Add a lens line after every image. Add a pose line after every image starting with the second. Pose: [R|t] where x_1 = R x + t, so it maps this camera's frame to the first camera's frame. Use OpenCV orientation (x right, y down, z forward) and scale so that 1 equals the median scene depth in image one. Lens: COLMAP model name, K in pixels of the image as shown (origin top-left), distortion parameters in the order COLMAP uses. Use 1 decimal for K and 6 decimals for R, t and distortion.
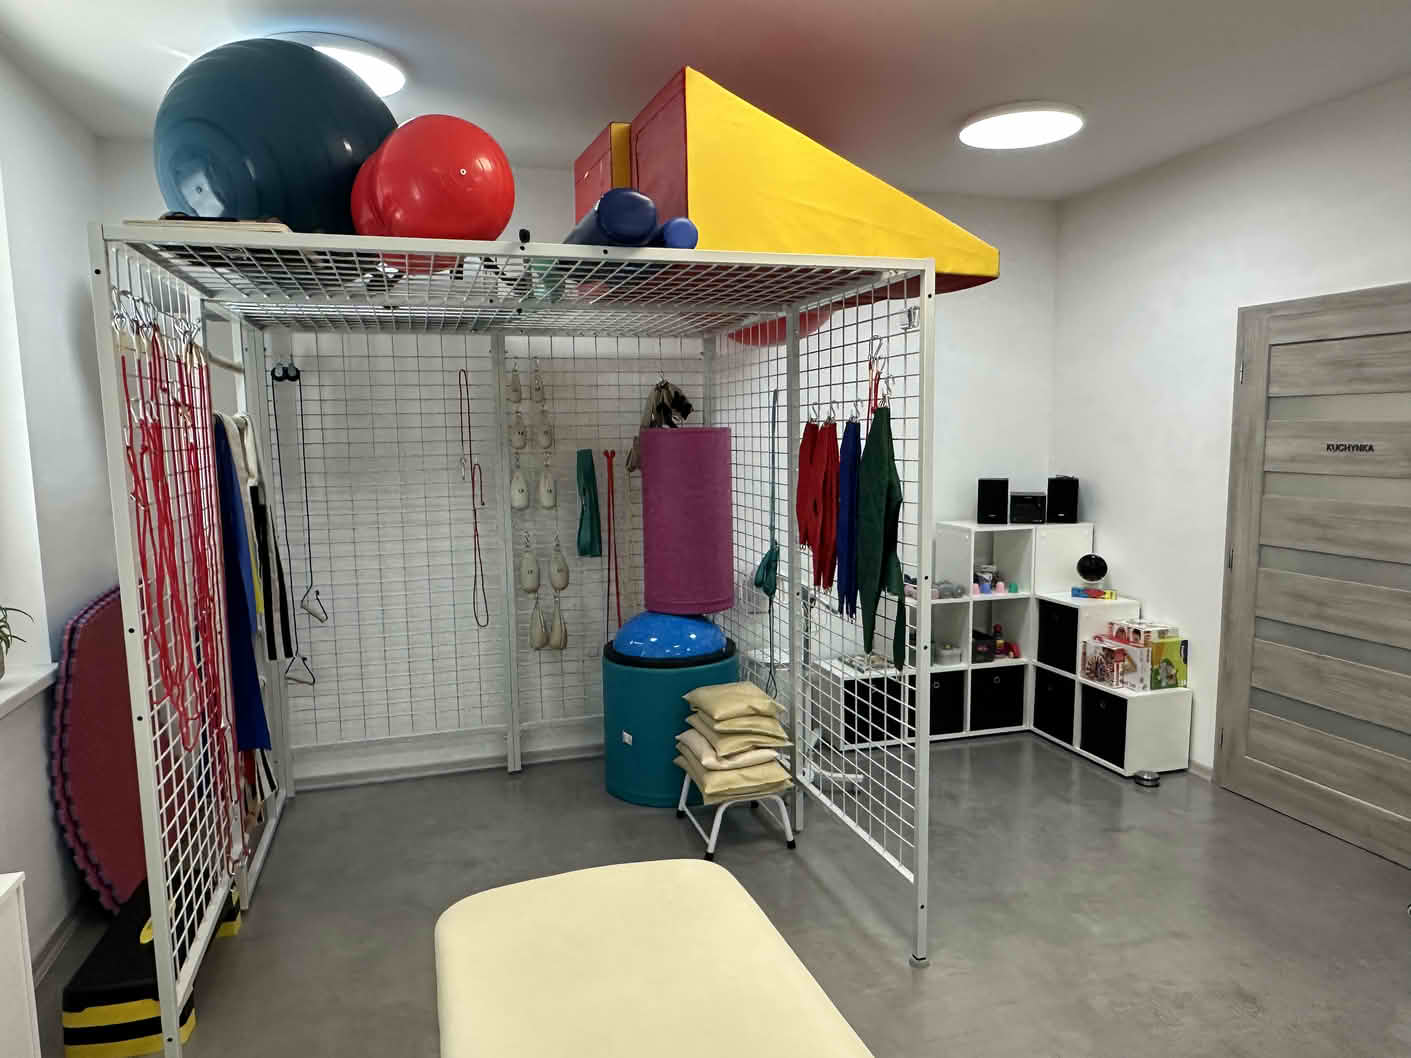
lens RADIAL K [[941.5, 0, 698.9], [0, 941.5, 533.3], [0, 0, 1]] dist [0.008732, 0.000620]
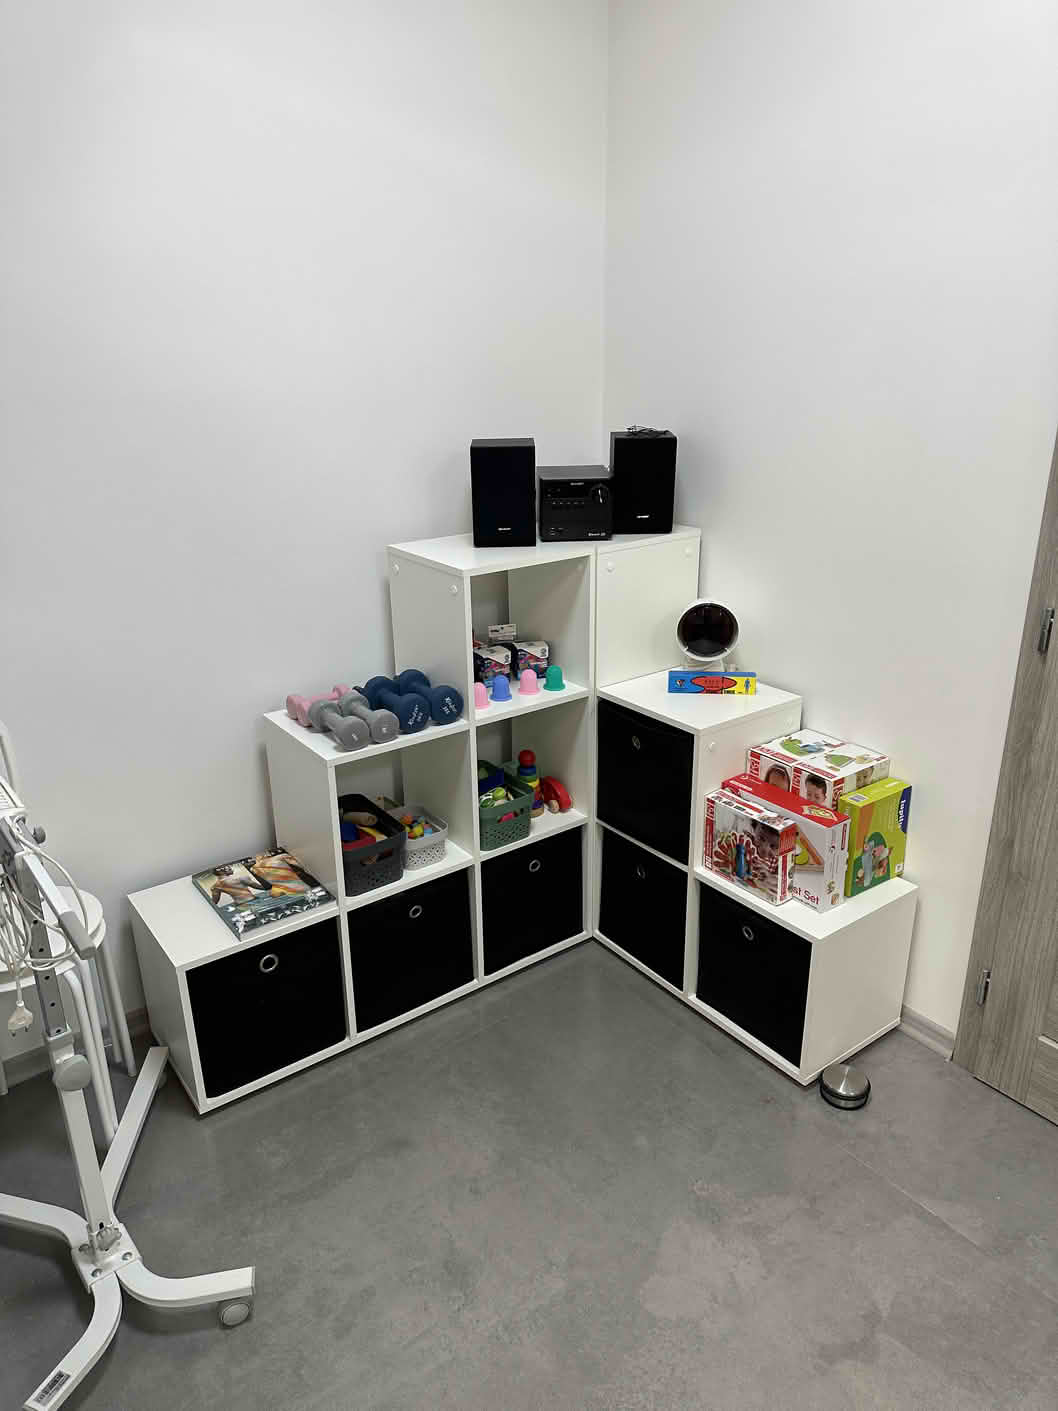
lens RADIAL K [[989.2, 0, 525.8], [0, 989.2, 714.1], [0, 0, 1]] dist [0.097464, 0.000452]
pose [[0.935540, -0.133738, 0.326925, 0.157578], [0.045998, 0.963797, 0.262641, -0.059349], [-0.350214, -0.230673, 0.907822, 0.558974]]
